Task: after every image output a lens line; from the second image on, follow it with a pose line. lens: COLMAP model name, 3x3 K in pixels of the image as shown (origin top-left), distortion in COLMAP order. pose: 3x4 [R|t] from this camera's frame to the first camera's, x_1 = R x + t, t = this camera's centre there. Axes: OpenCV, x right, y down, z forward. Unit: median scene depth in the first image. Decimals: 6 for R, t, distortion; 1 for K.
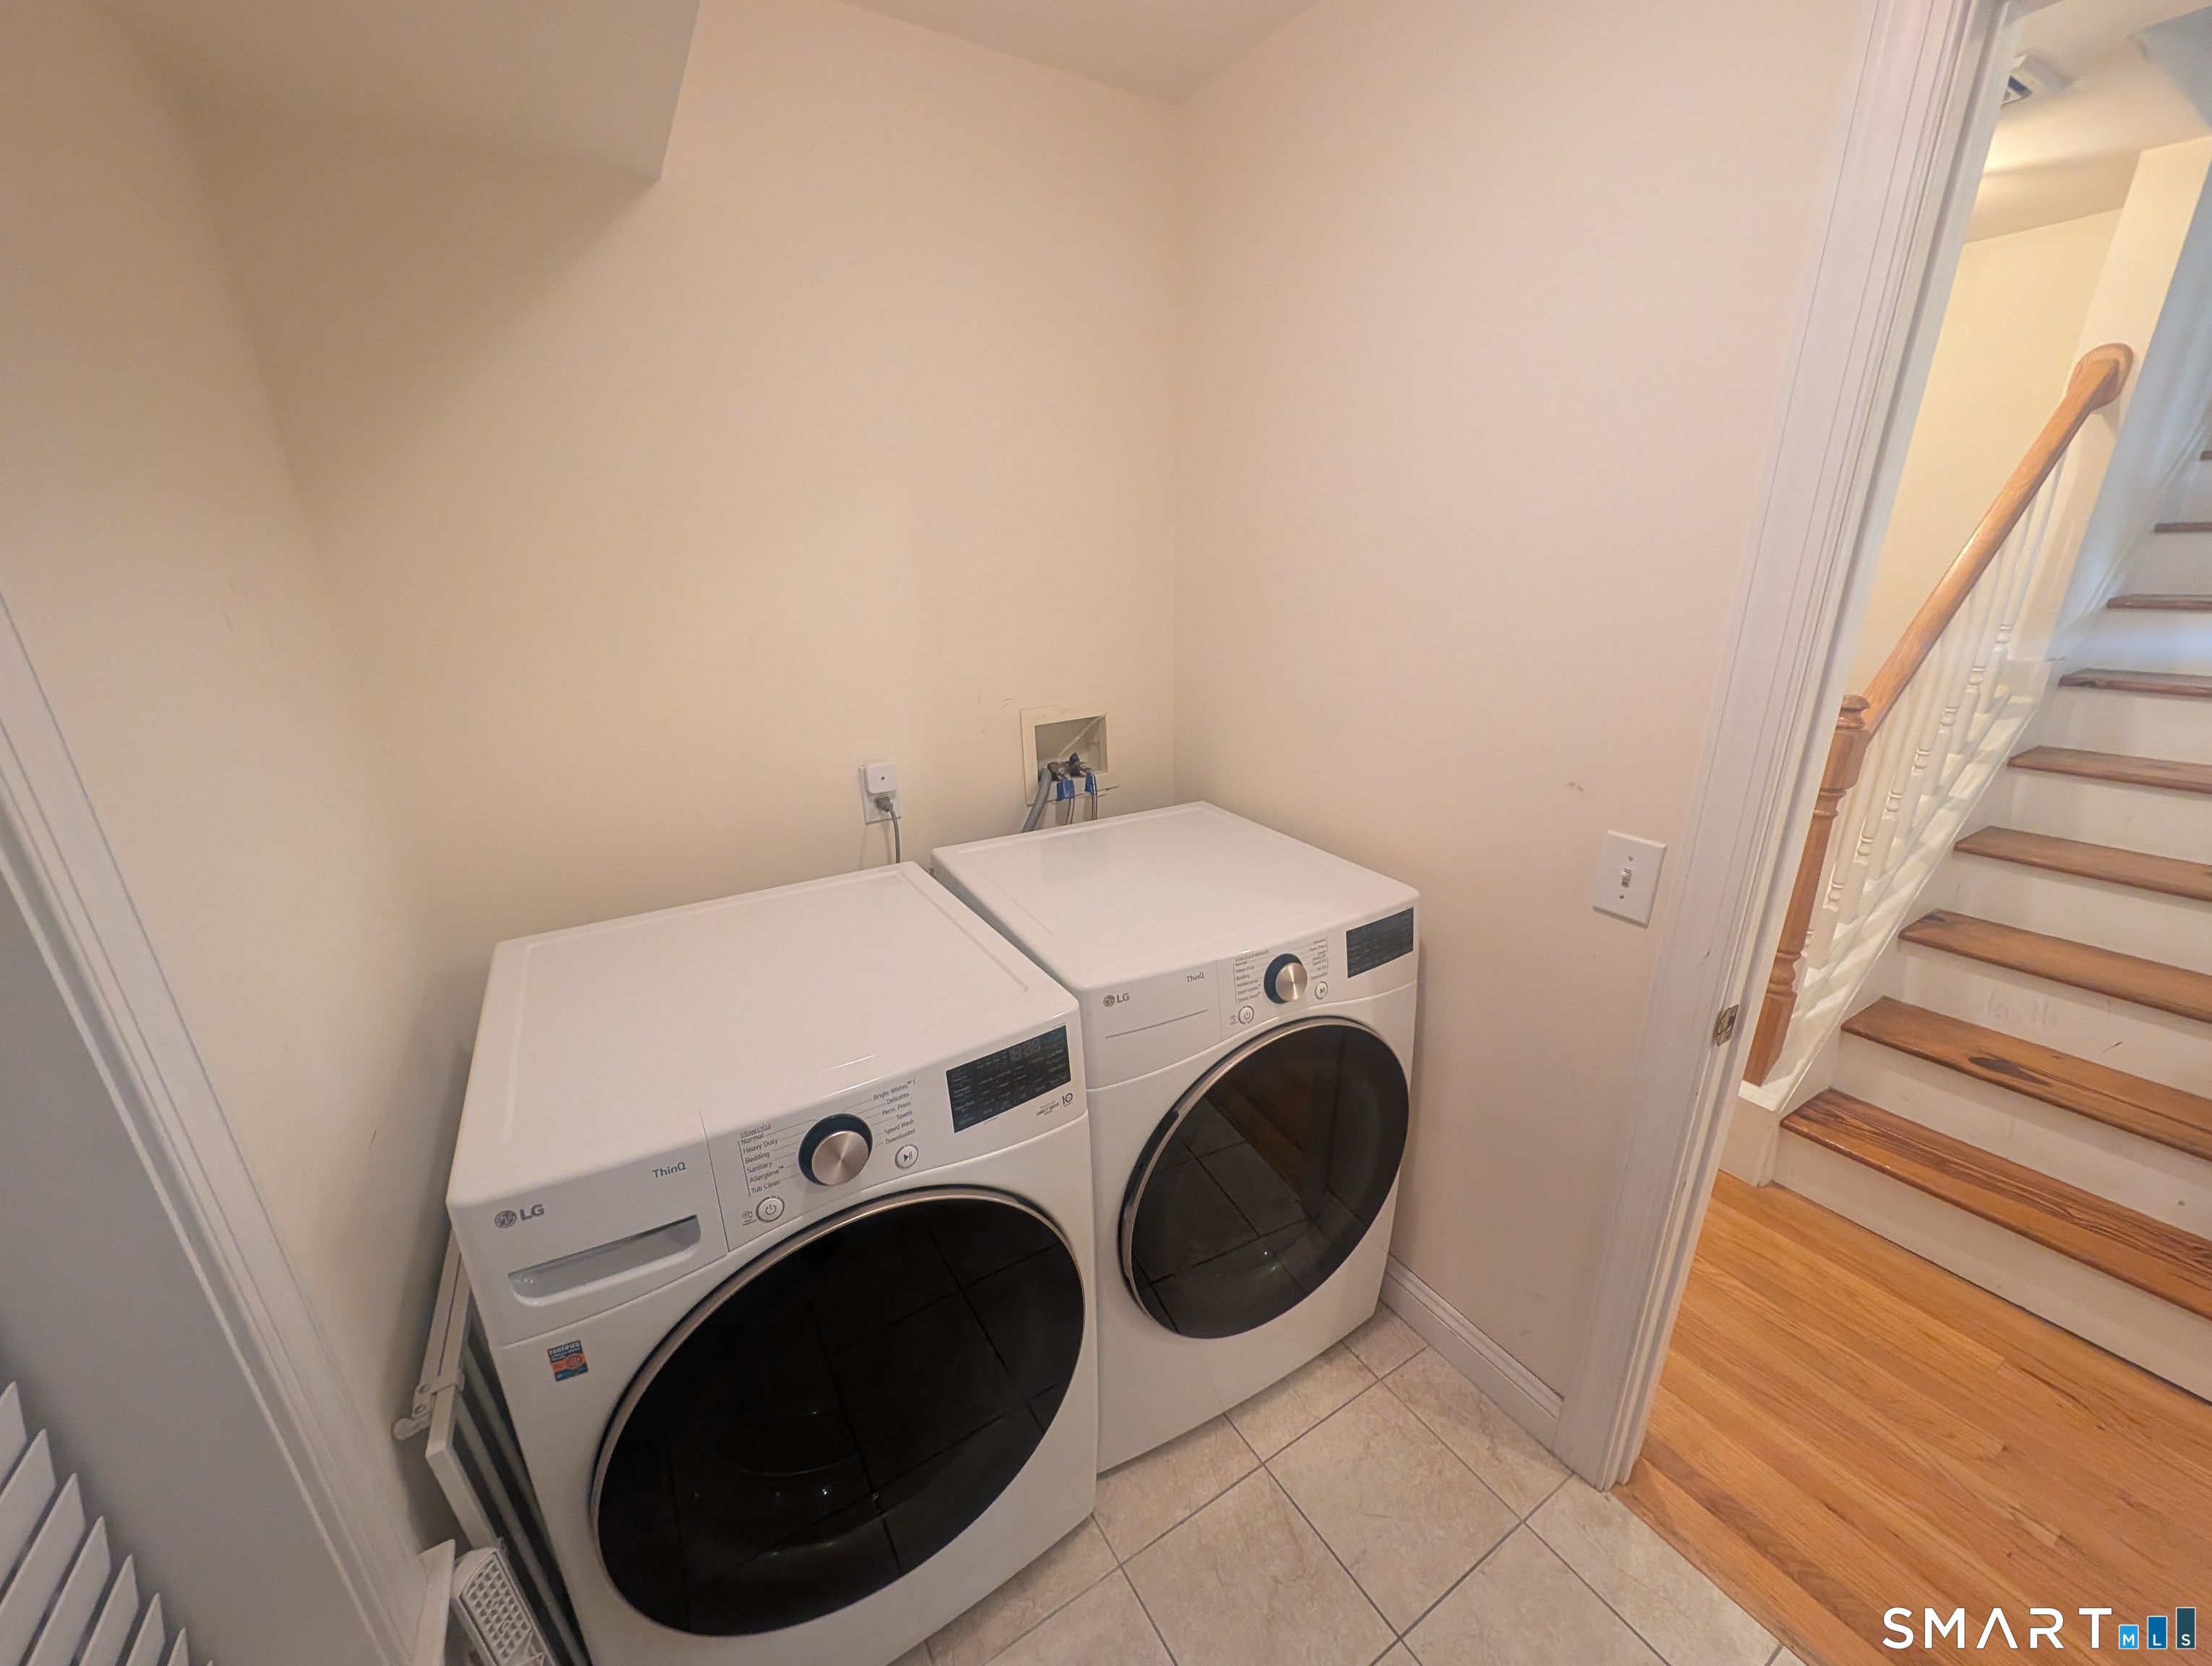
lens RADIAL K [[833.4, 0, 1101.6], [0, 833.4, 839.5], [0, 0, 1]] dist [-0.000448, -0.000269]
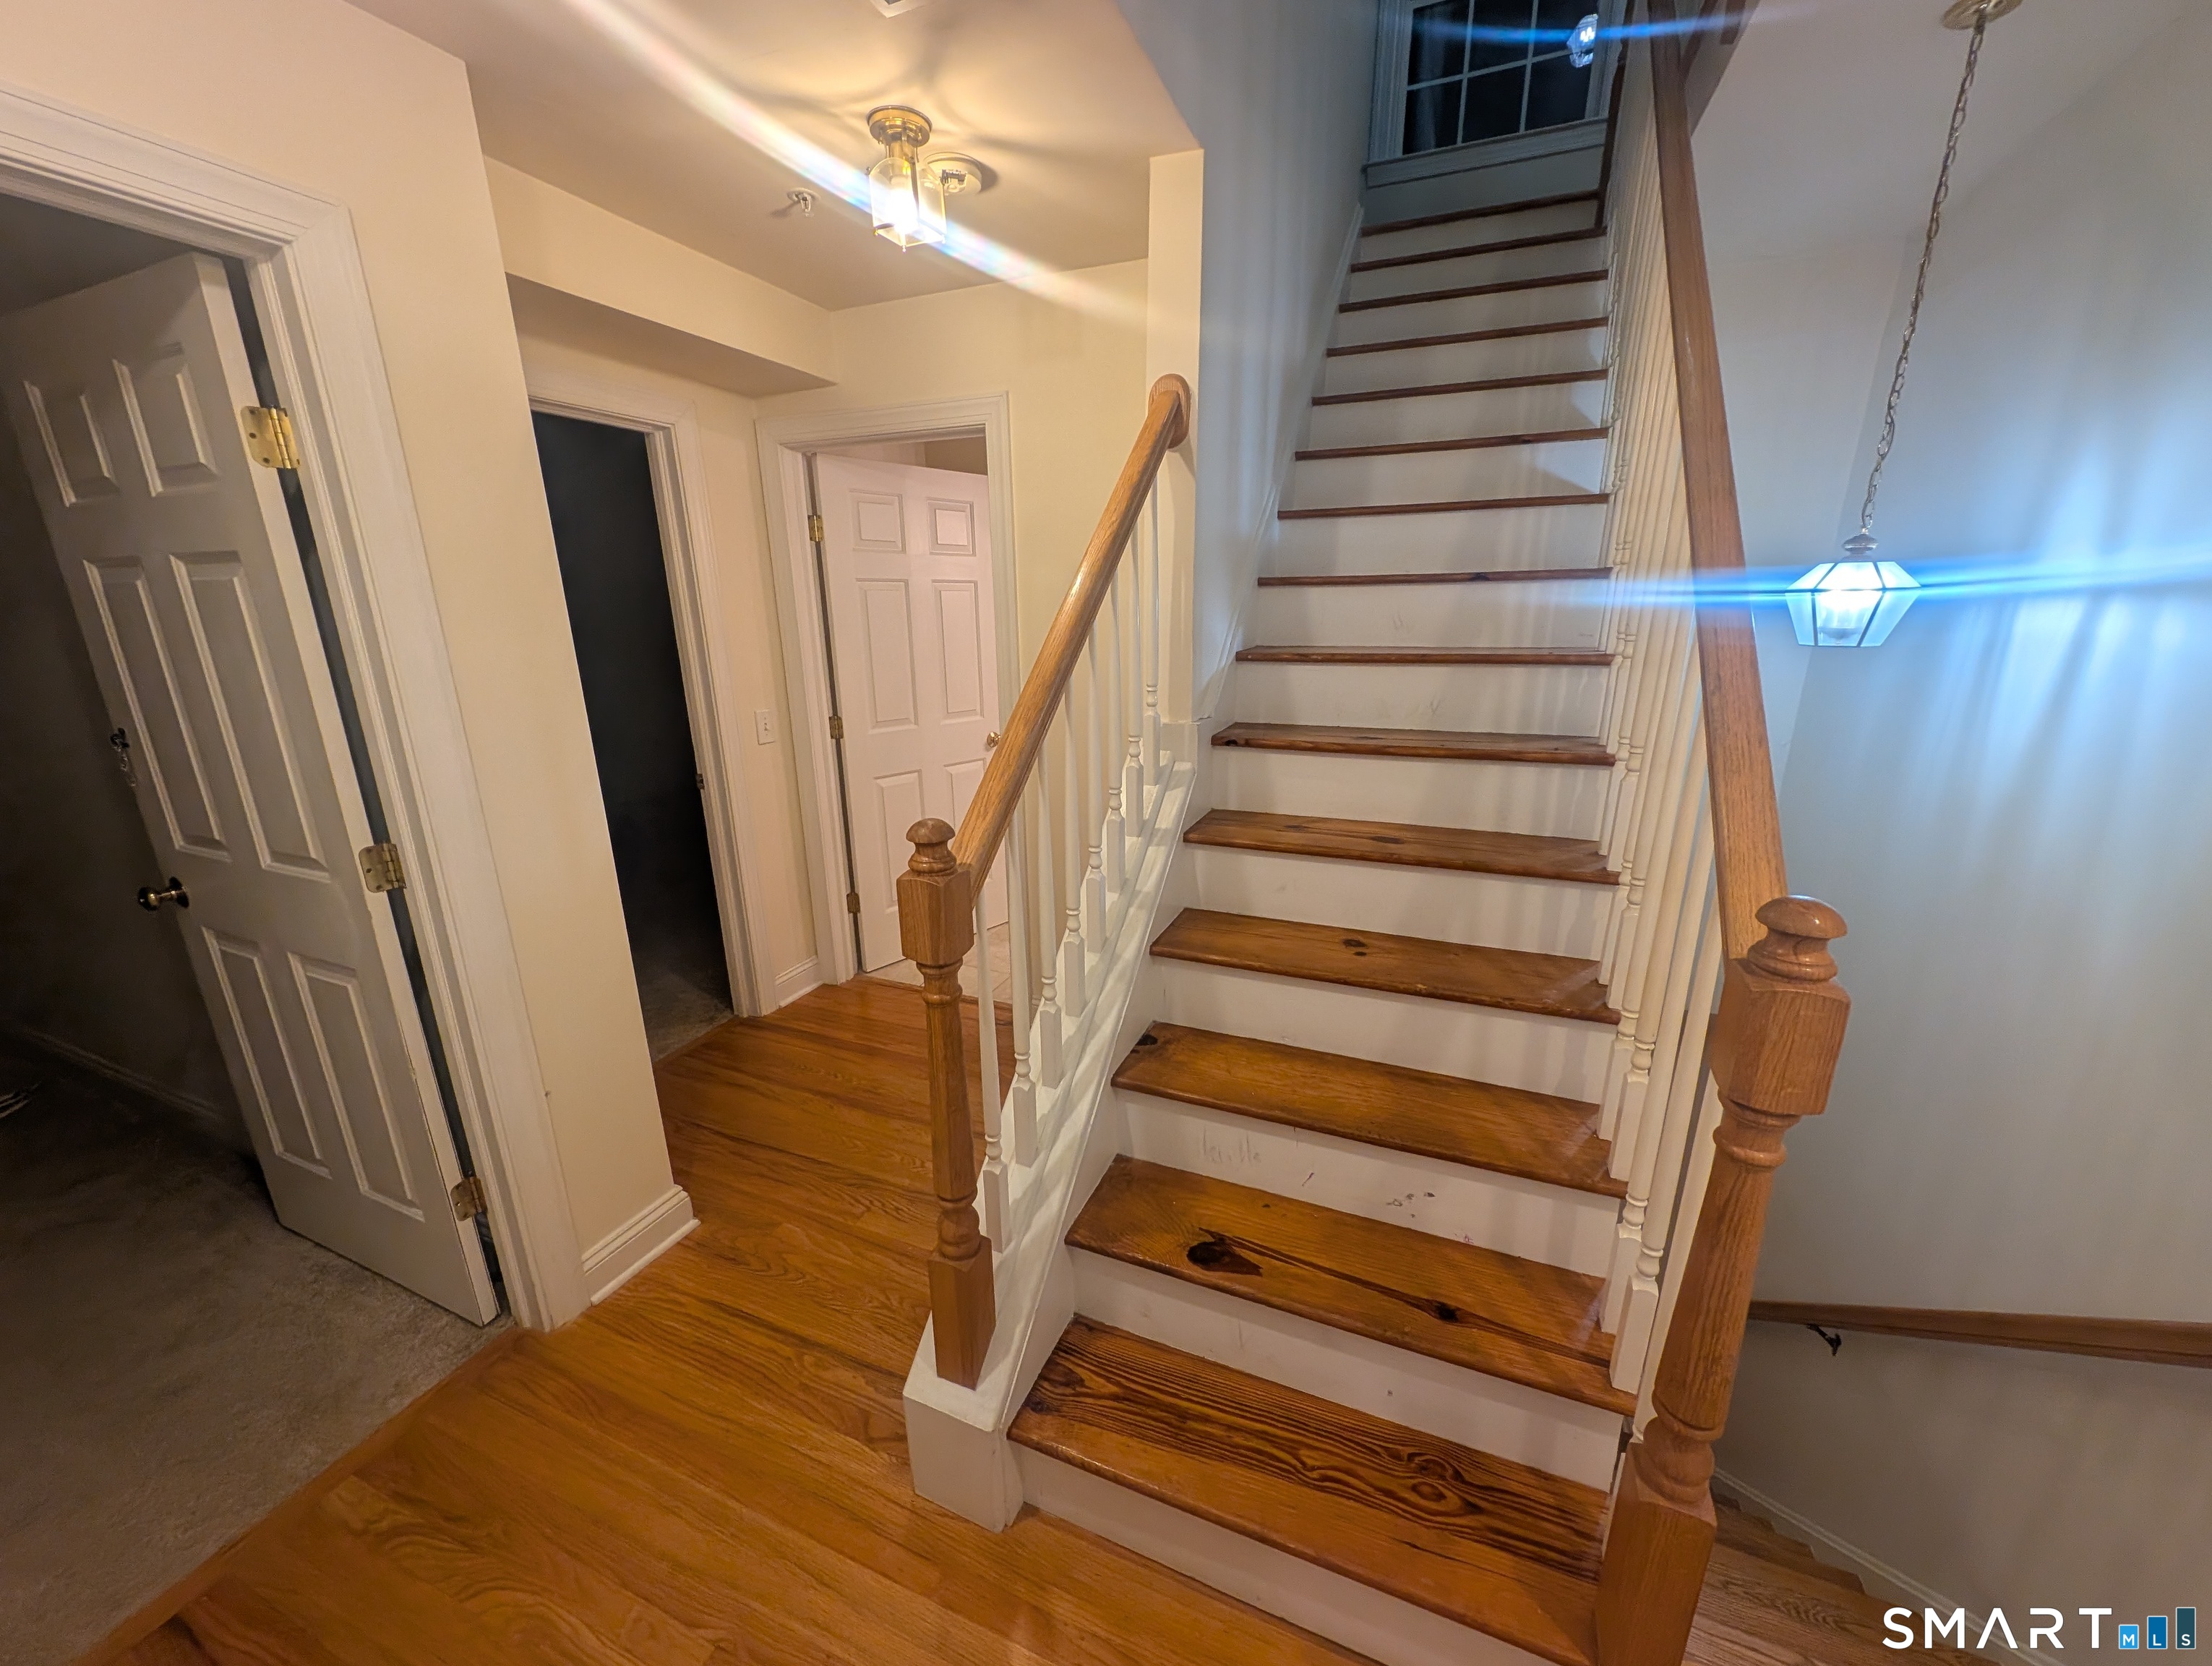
lens RADIAL K [[833.4, 0, 1101.6], [0, 833.4, 839.5], [0, 0, 1]] dist [-0.000448, -0.000269]
pose [[0.806836, -0.151074, 0.571133, 0.537701], [0.182577, 0.983189, 0.002145, -0.113477], [-0.561856, 0.102545, 0.820855, 0.339114]]
